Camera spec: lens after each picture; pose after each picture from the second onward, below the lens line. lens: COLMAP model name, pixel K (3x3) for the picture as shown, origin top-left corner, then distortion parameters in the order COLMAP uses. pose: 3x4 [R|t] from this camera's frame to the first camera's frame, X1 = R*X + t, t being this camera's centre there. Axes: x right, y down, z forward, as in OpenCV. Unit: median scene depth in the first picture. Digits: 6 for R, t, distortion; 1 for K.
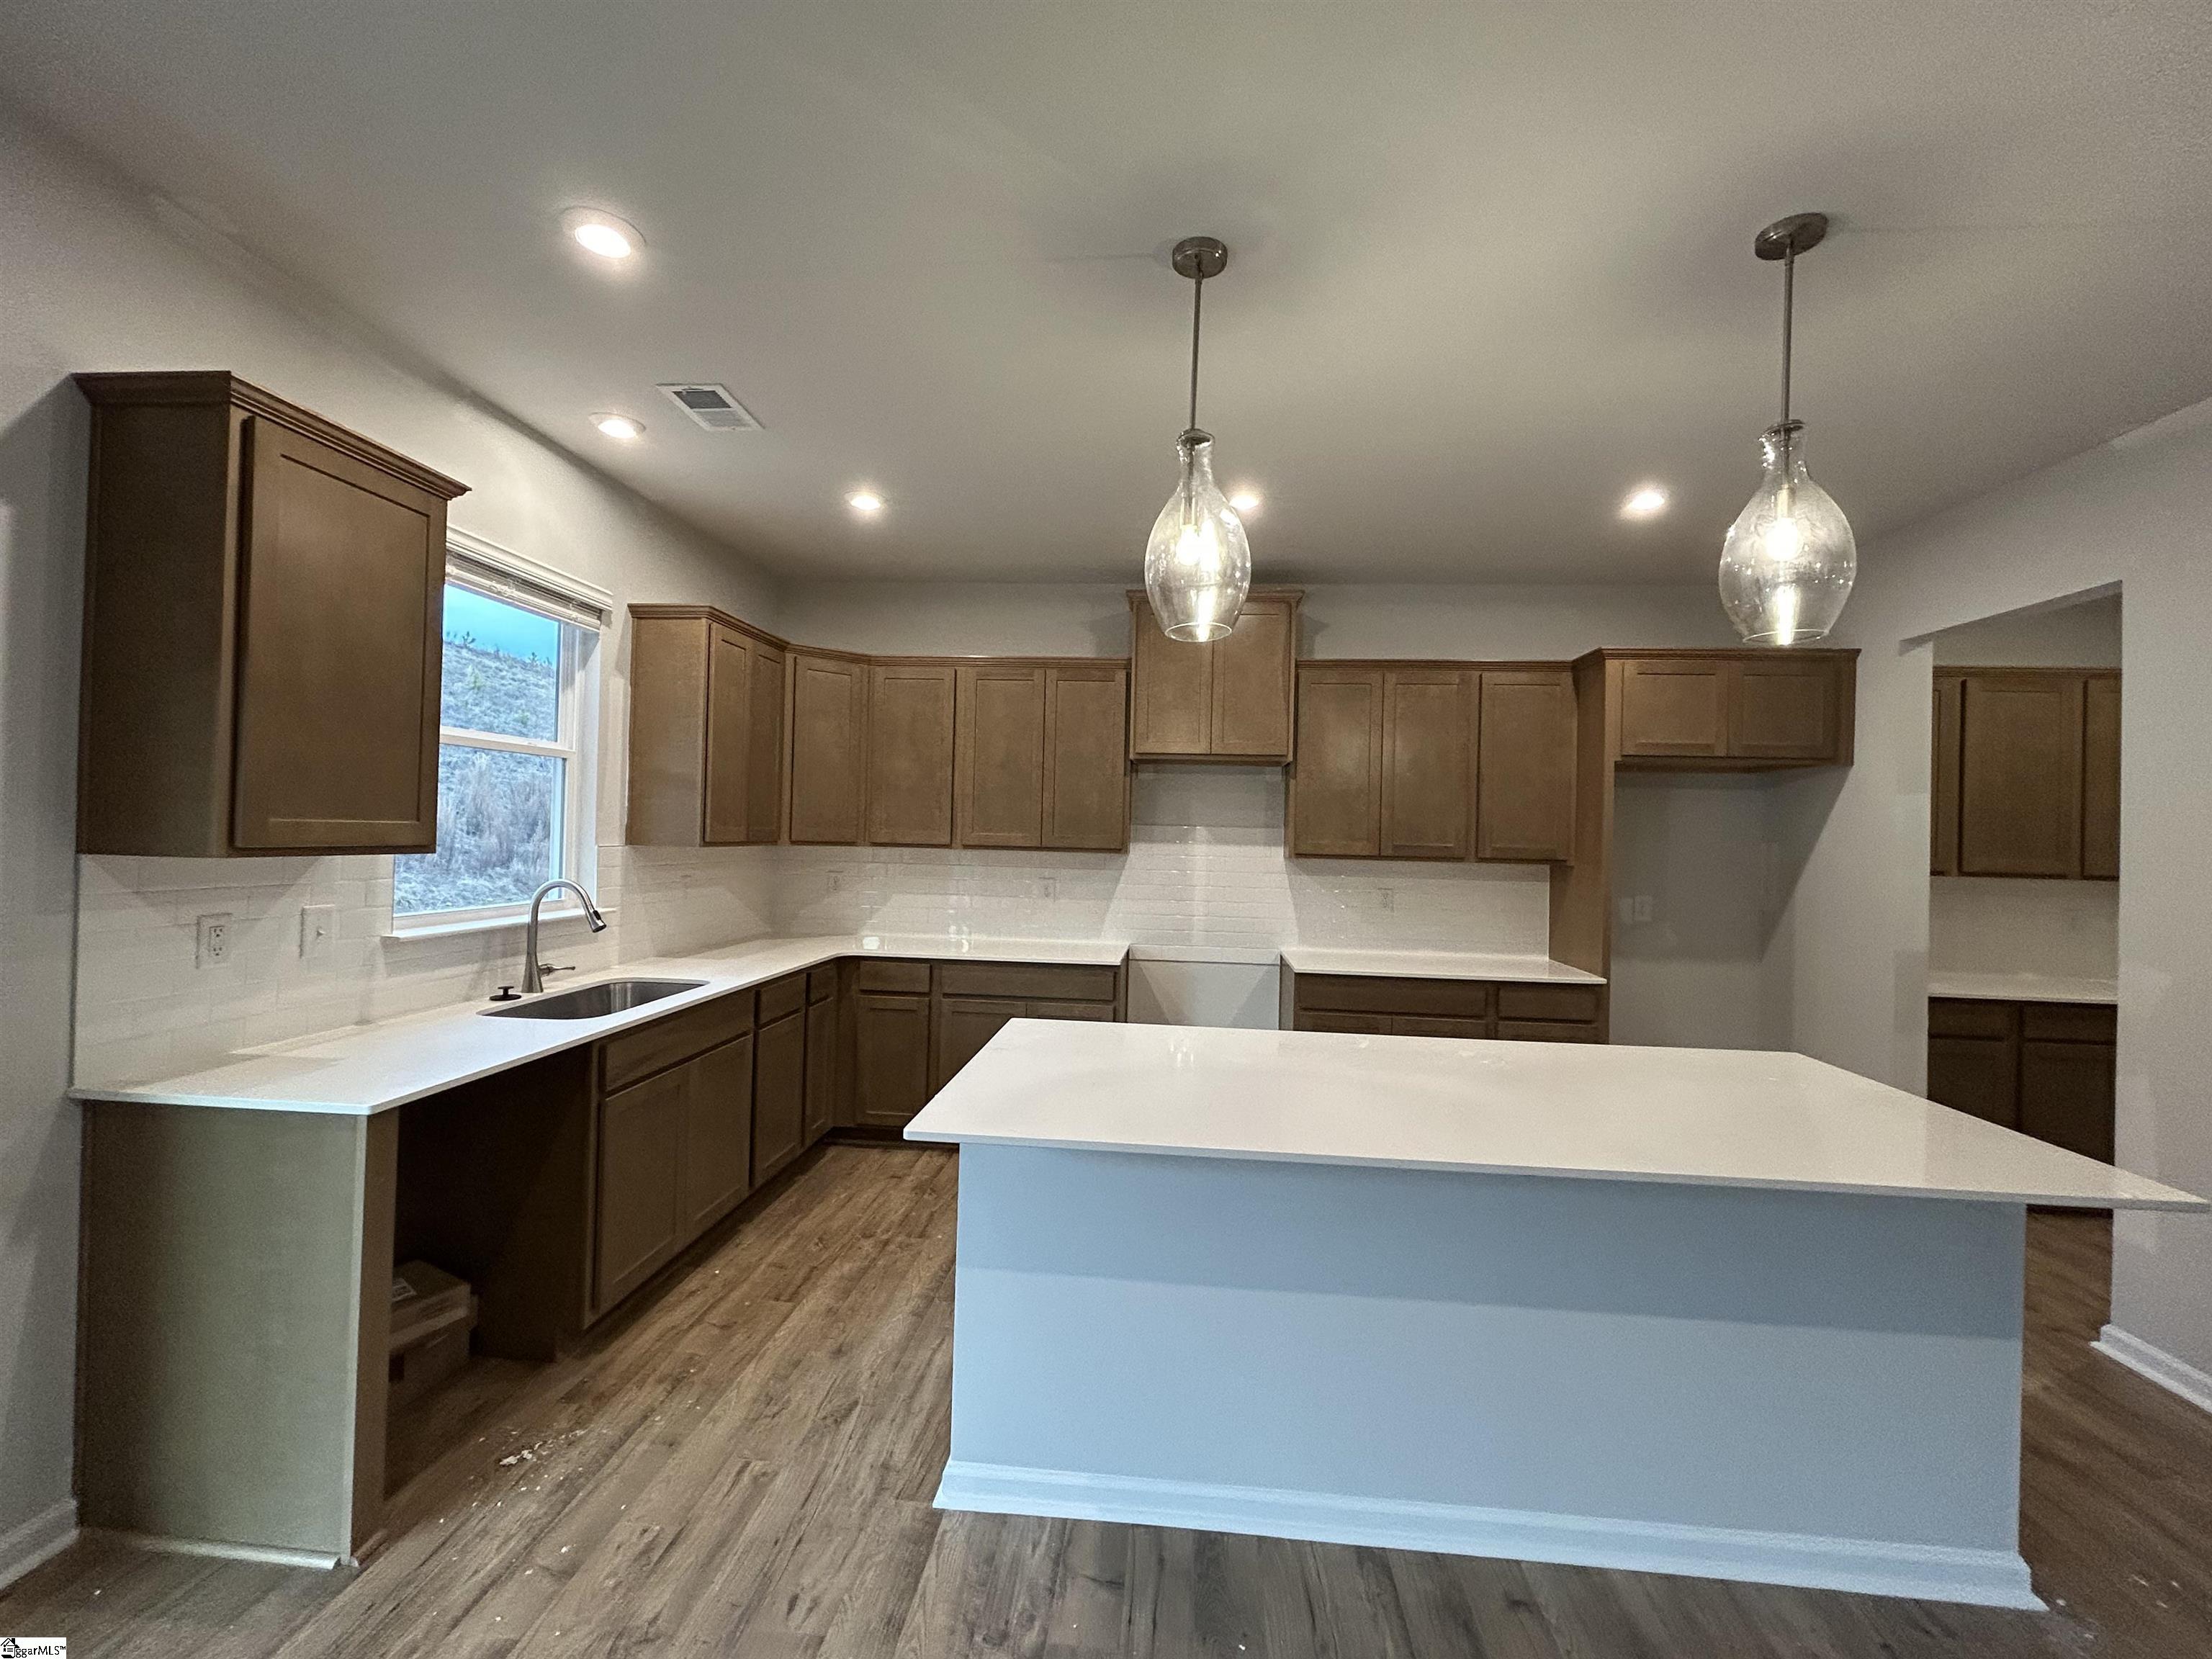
lens RADIAL K [[929.5, 0, 1105.1], [0, 929.5, 827.2], [0, 0, 1]] dist [-0.004499, 0.002540]
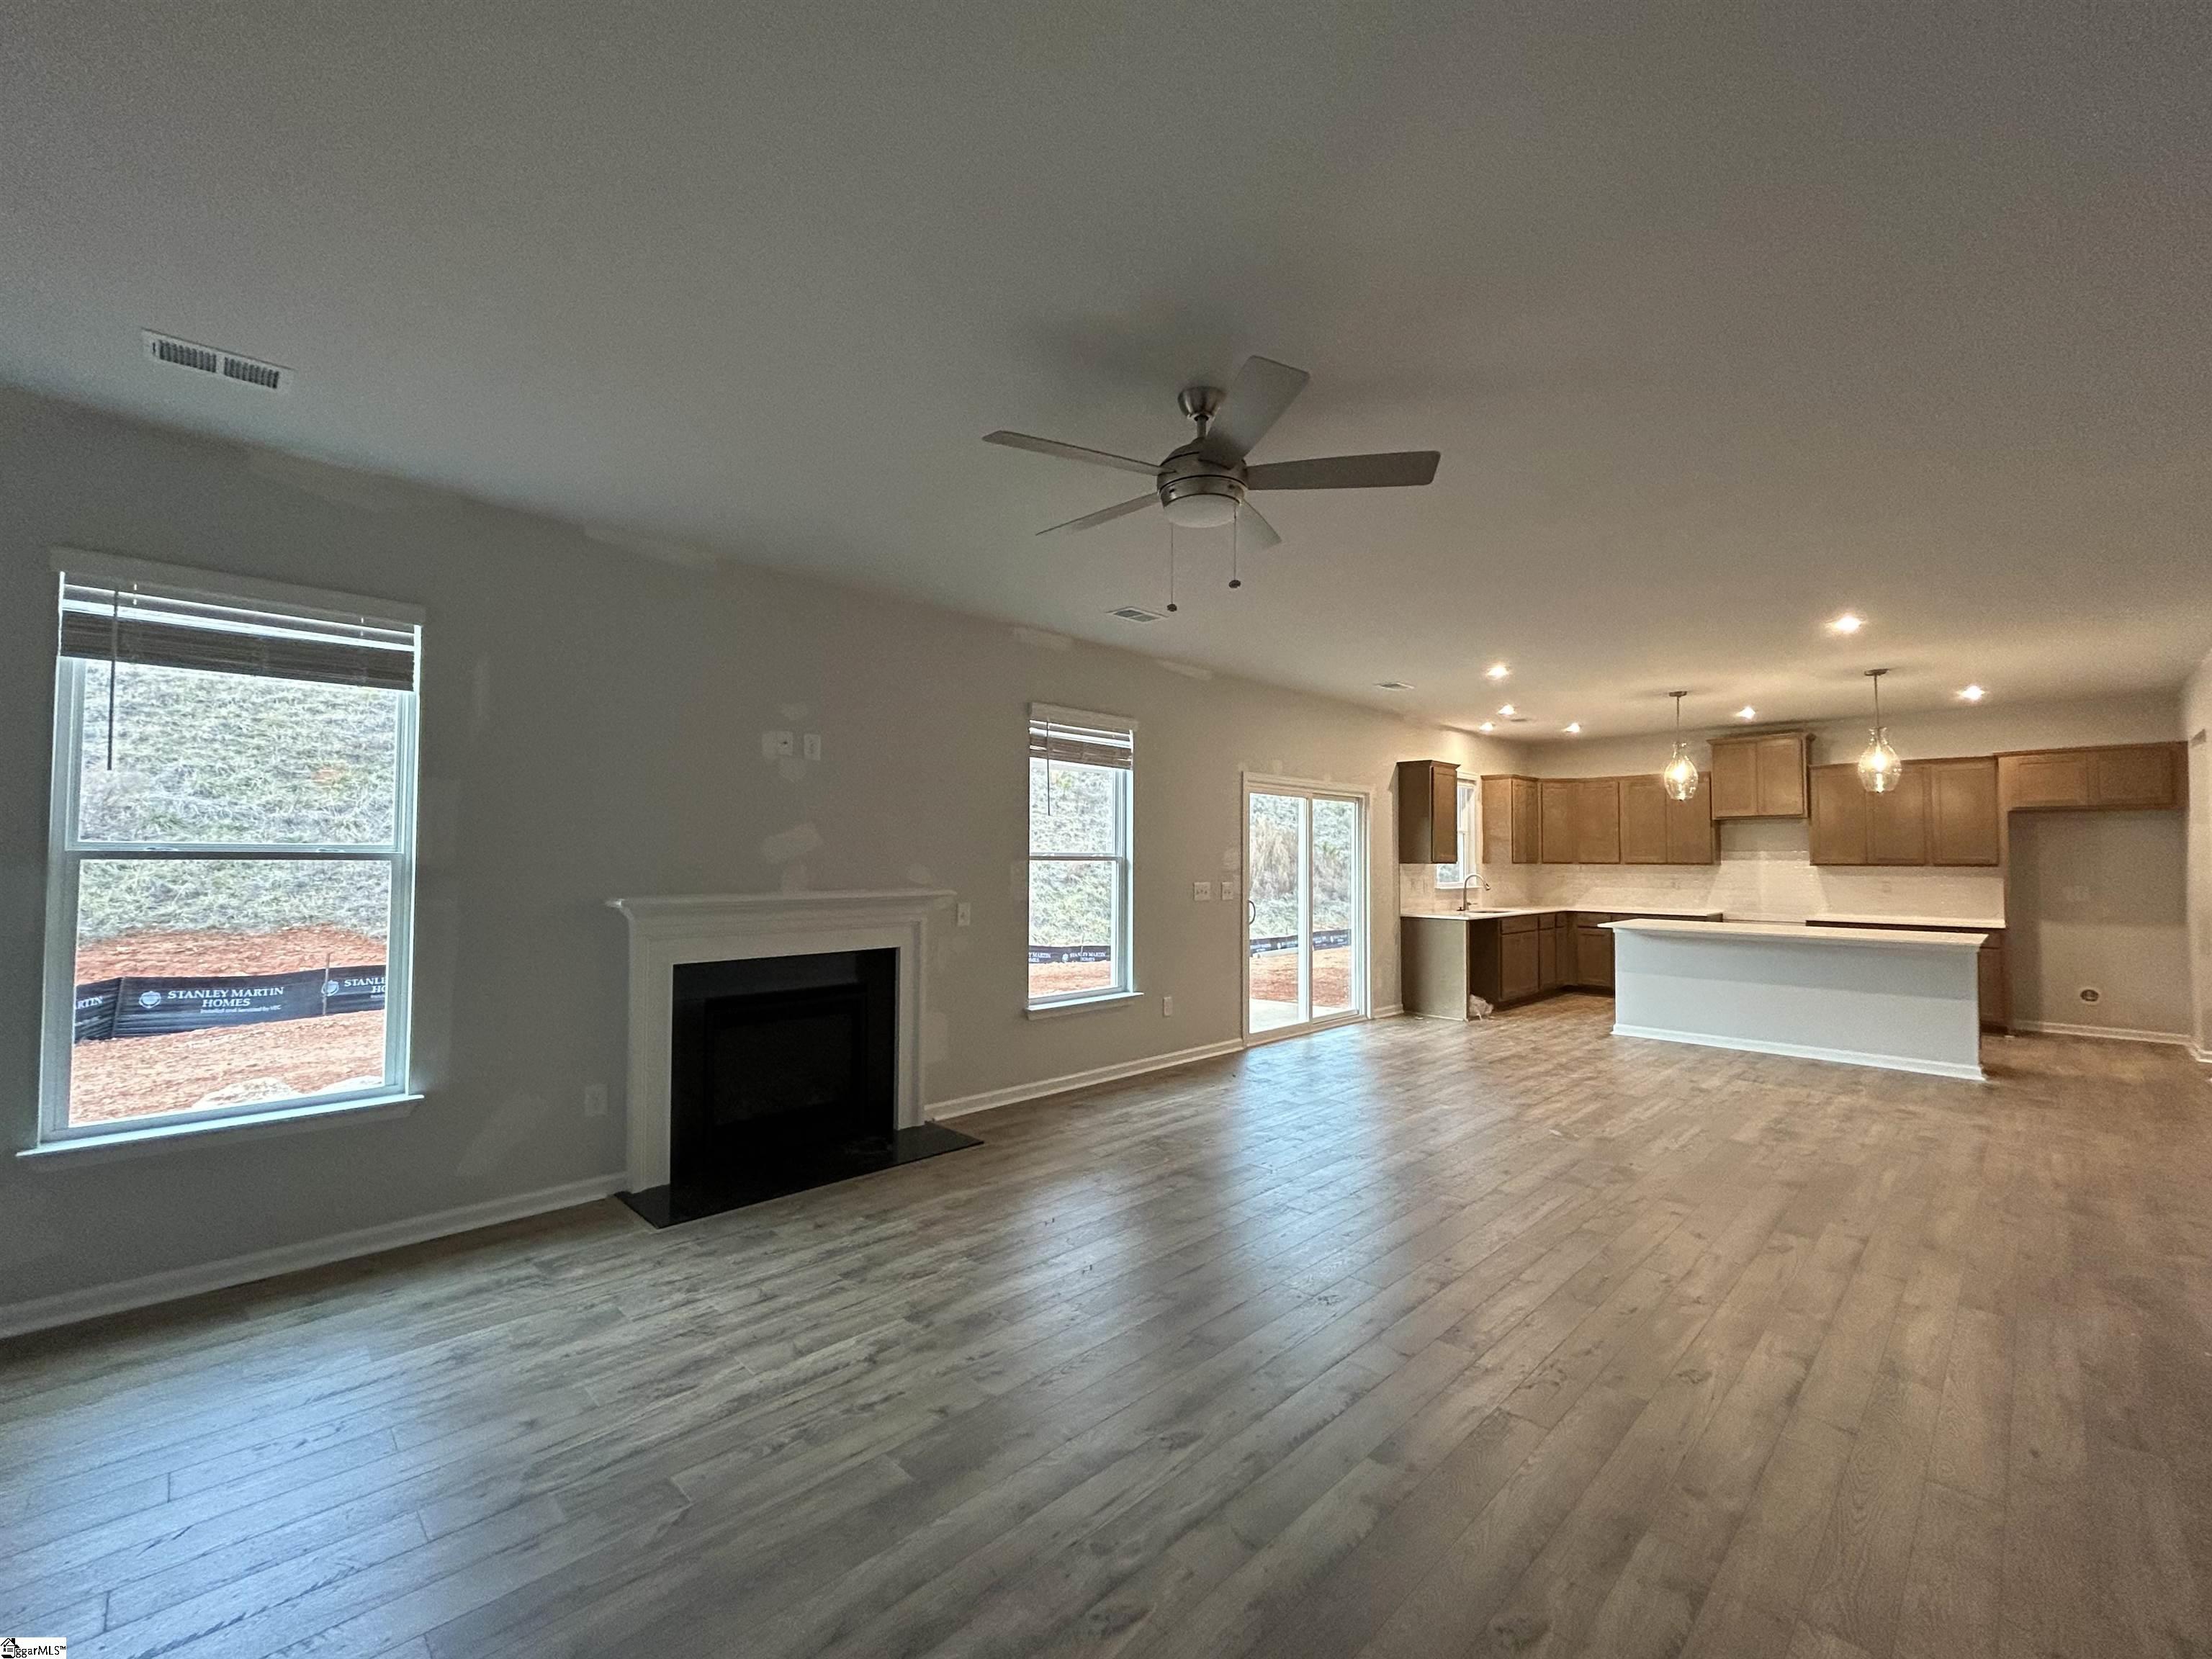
lens RADIAL K [[929.5, 0, 1104.0], [0, 929.5, 829.7], [0, 0, 1]] dist [-0.004499, 0.002540]
pose [[0.765082, -0.041741, -0.642578, 0.464882], [0.018328, 0.998904, -0.043065, 0.019530], [0.643672, 0.021171, 0.765009, -2.148986]]
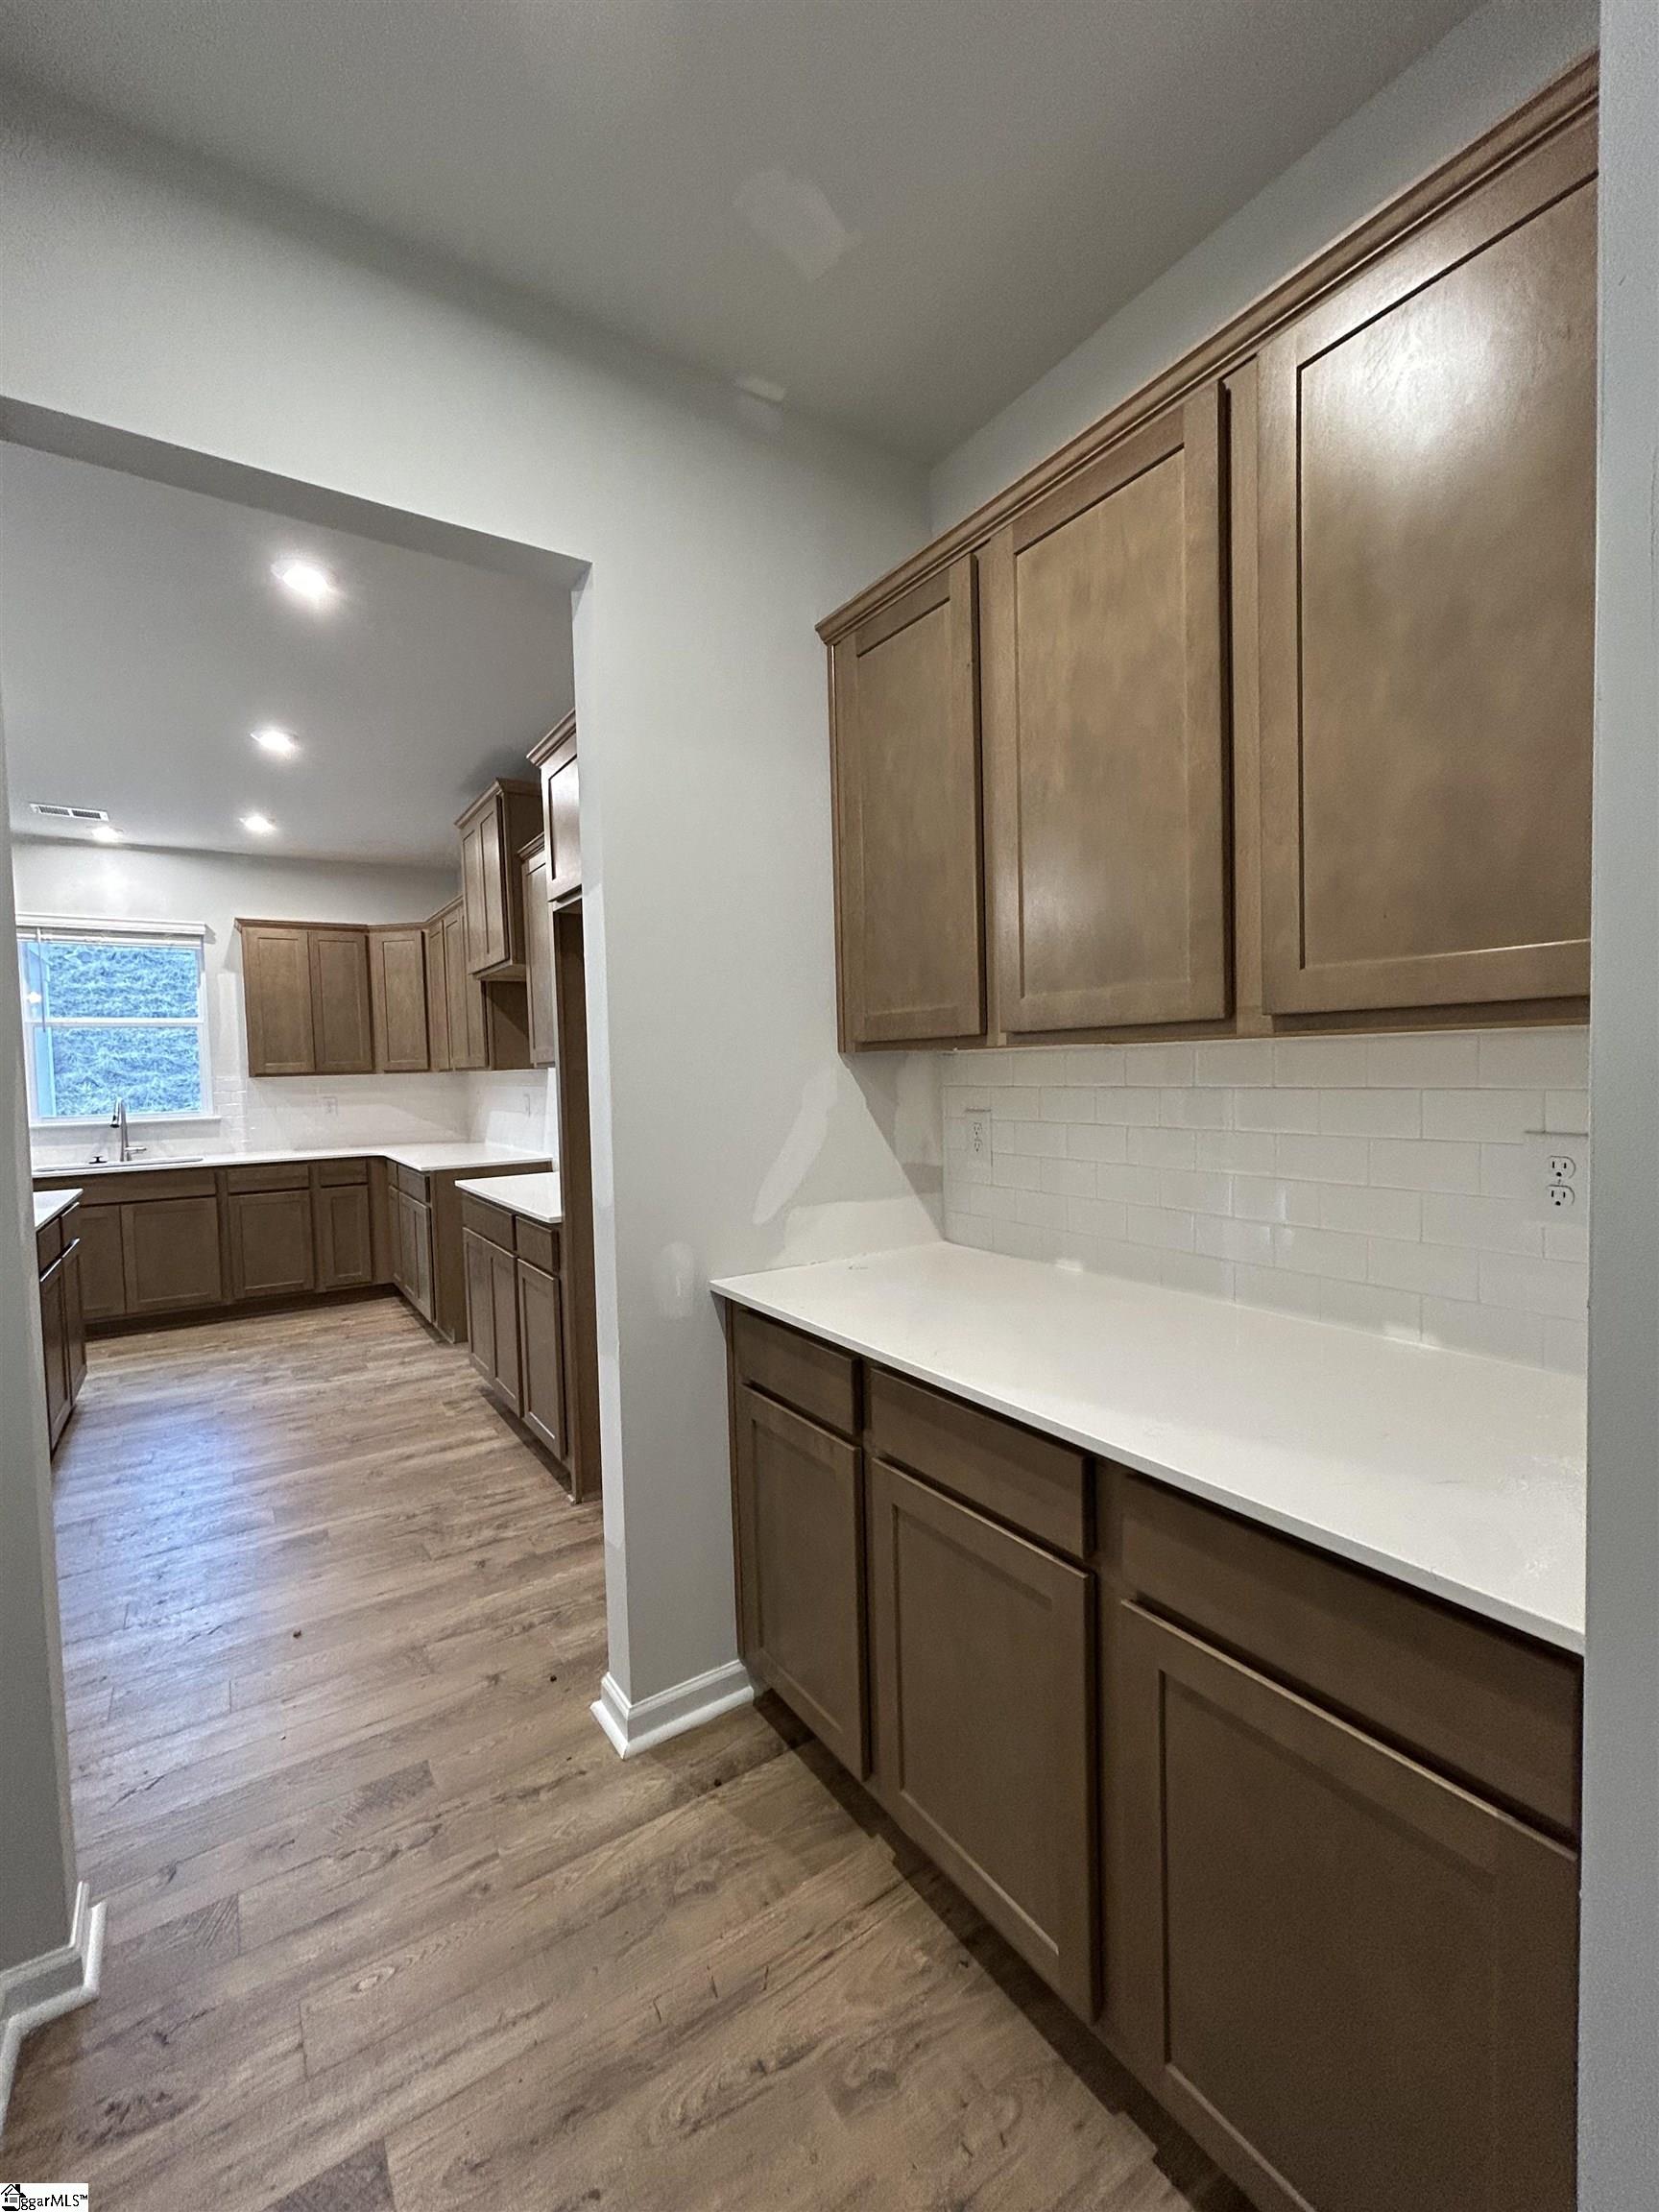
lens RADIAL K [[929.5, 0, 832.3], [0, 929.5, 1106.4], [0, 0, 1]] dist [-0.004499, 0.002540]
pose [[0.627721, -0.009247, -0.778384, 1.621472], [0.048092, 0.998480, 0.026922, 0.088926], [0.776952, -0.054333, 0.627211, 0.934215]]
